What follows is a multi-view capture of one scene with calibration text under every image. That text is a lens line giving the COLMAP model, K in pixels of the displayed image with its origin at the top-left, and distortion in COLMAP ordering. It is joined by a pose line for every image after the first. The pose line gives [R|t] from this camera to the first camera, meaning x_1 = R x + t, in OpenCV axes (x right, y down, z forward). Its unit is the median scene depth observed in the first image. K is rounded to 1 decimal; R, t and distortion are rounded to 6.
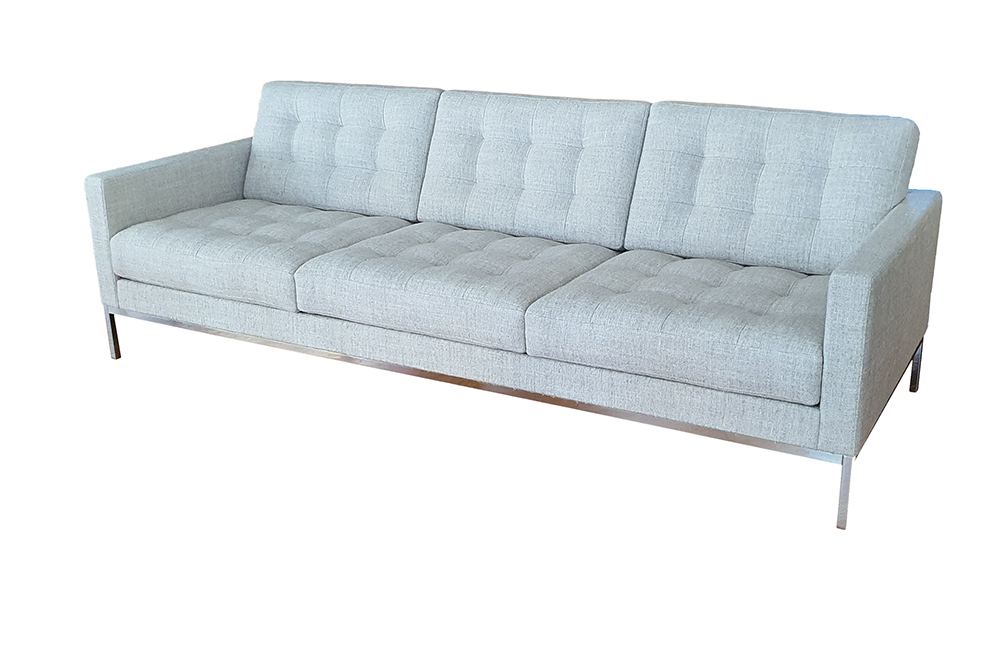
lens RADIAL K [[1115.6, 0, 499.4], [0, 1115.6, 327.7], [0, 0, 1]] dist [0.044308, 0.000000]
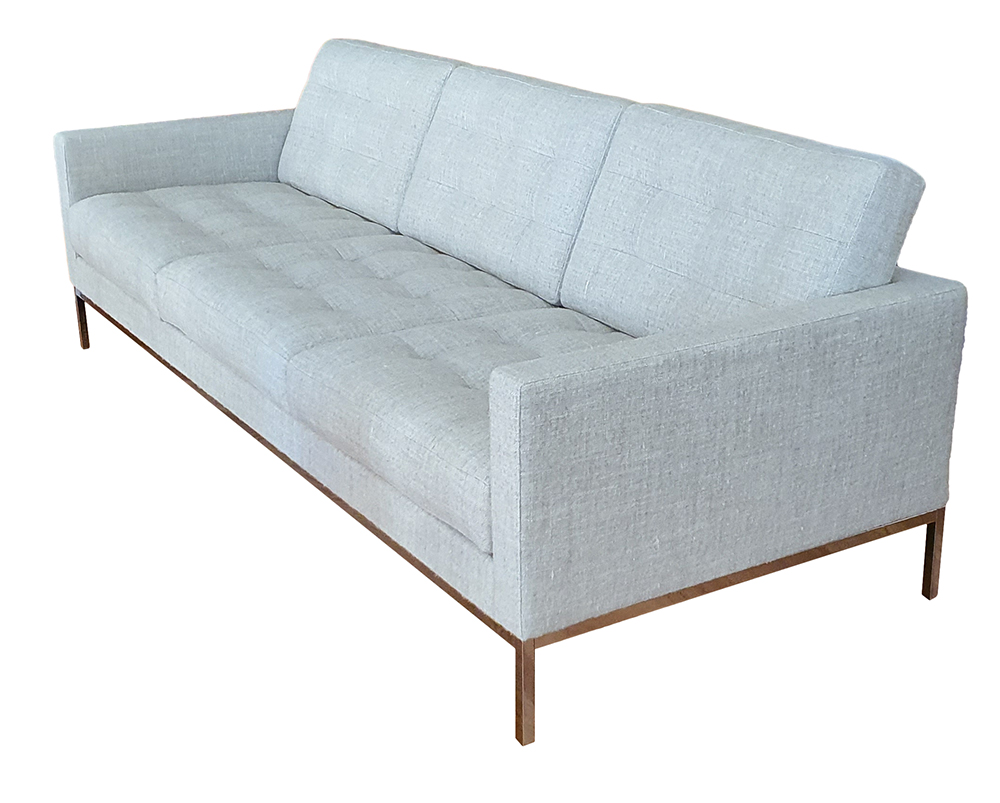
lens RADIAL K [[1535.0, 0, 499.8], [0, 1535.0, 399.0], [0, 0, 1]] dist [0.009104, 0.000000]
pose [[0.870475, 0.176314, -0.459551, 0.512598], [-0.170070, 0.983877, 0.055335, -0.056994], [0.461898, 0.029988, 0.886426, 0.115533]]
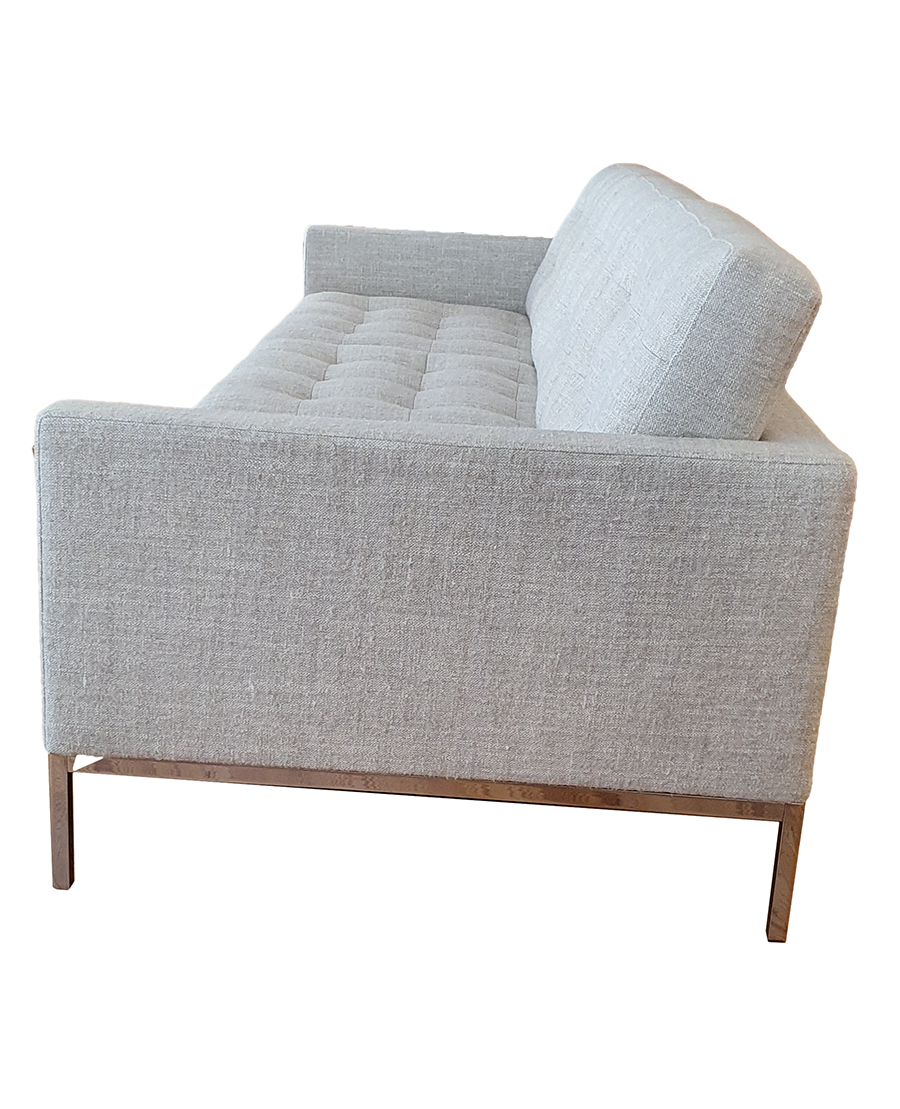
lens RADIAL K [[1395.8, 0, 449.5], [0, 1395.8, 563.3], [0, 0, 1]] dist [0.123489, 0.000000]
pose [[0.453078, 0.321725, -0.831392, 0.678768], [-0.364274, 0.918009, 0.156727, -0.104850], [0.813649, 0.231845, 0.533126, 0.568206]]
